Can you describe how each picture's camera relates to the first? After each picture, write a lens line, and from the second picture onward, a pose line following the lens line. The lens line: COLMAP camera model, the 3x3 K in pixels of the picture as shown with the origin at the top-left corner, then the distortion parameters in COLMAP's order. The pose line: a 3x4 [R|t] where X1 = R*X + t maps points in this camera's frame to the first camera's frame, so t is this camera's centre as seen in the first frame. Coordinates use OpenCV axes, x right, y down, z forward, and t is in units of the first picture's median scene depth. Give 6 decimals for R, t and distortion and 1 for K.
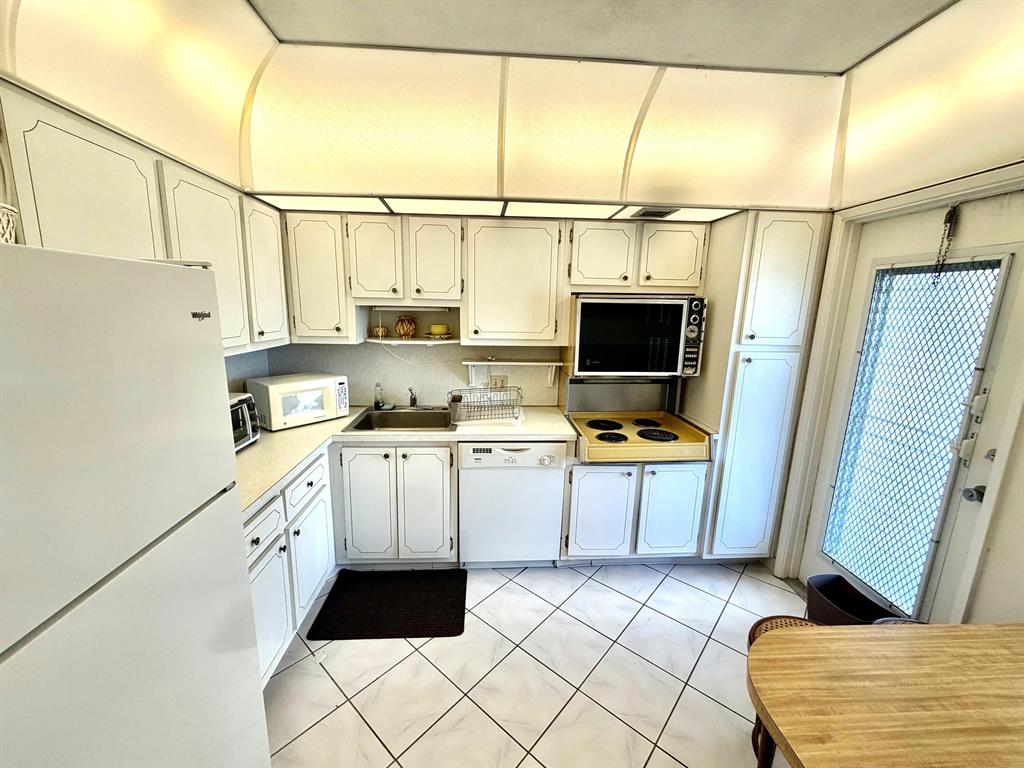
lens RADIAL K [[408.9, 0, 505.7], [0, 408.9, 384.3], [0, 0, 1]] dist [0.003656, 0.002194]
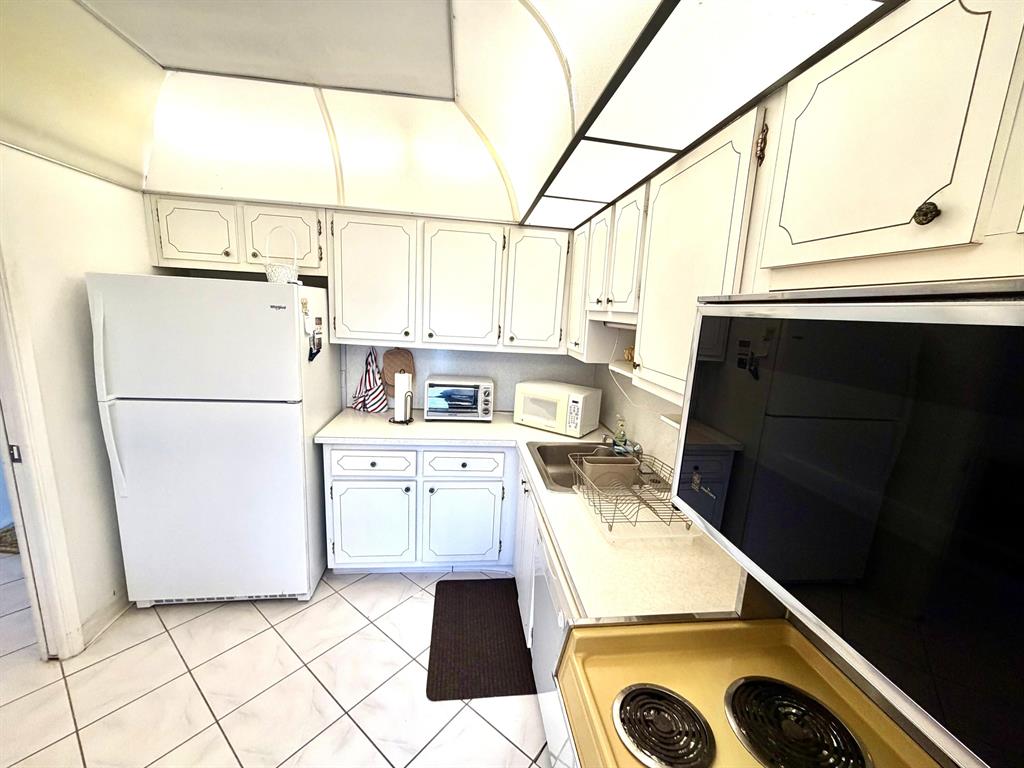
lens RADIAL K [[408.9, 0, 508.1], [0, 408.9, 384.2], [0, 0, 1]] dist [0.003656, 0.002194]
pose [[0.053800, 0.166469, -0.984578, 0.695072], [-0.242212, 0.958735, 0.148865, -0.196453], [0.968730, 0.230468, 0.091901, 1.036539]]
